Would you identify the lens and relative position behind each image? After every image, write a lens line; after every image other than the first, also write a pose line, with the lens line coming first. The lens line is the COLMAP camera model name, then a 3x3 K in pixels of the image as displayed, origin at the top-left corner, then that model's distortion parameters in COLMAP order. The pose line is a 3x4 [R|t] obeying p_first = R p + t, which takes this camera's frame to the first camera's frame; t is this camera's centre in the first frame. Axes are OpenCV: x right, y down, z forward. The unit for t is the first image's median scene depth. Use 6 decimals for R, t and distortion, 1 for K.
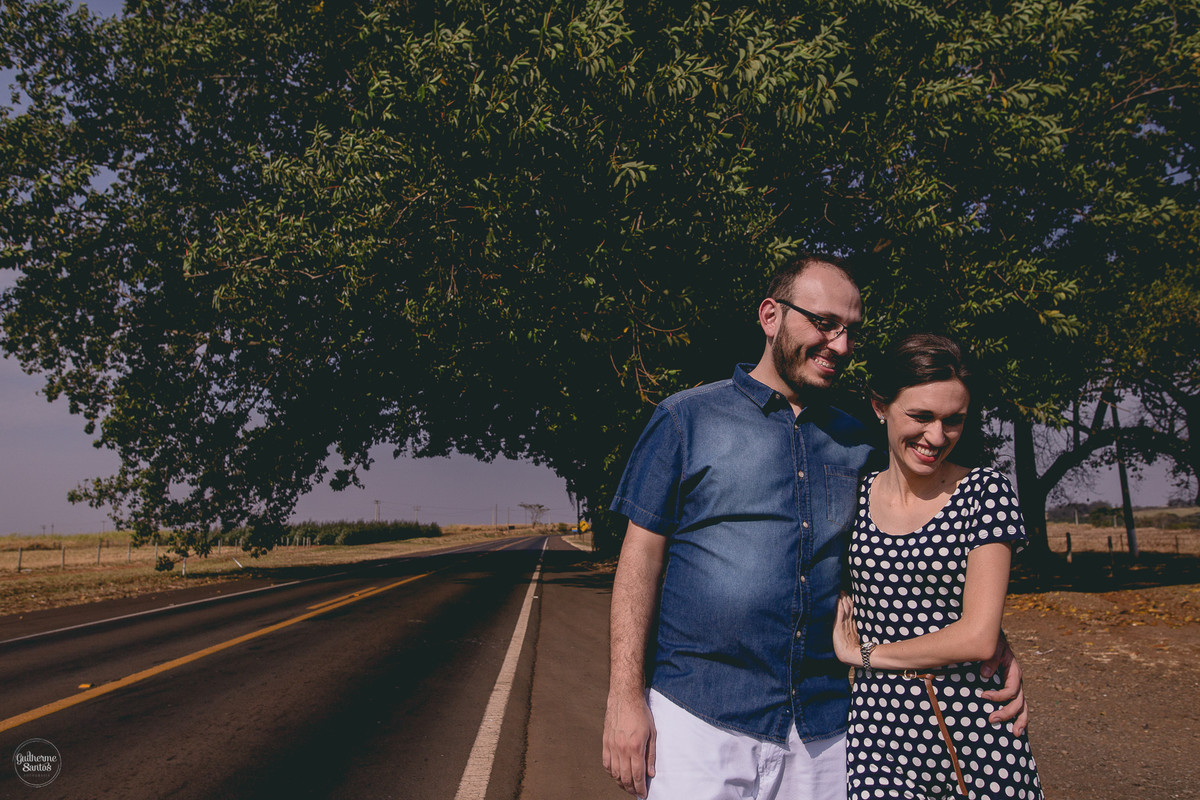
lens RADIAL K [[779.0, 0, 600.0], [0, 779.0, 400.0], [0, 0, 1]] dist [-0.024879, 0.000290]
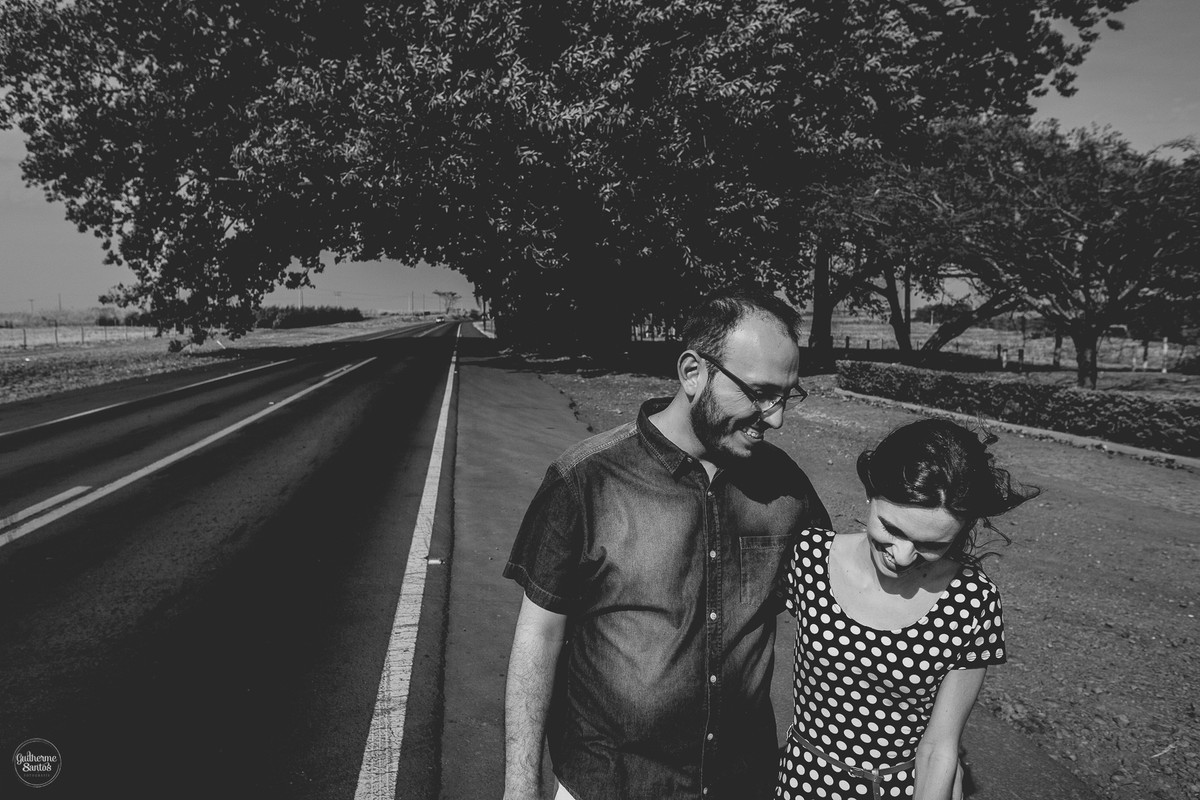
lens RADIAL K [[779.0, 0, 600.0], [0, 779.0, 400.0], [0, 0, 1]] dist [-0.024879, 0.000290]
pose [[0.993443, 0.014214, 0.113439, 0.014791], [-0.044621, 0.961752, 0.270263, -0.062861], [-0.105259, -0.273552, 0.956080, -0.261927]]
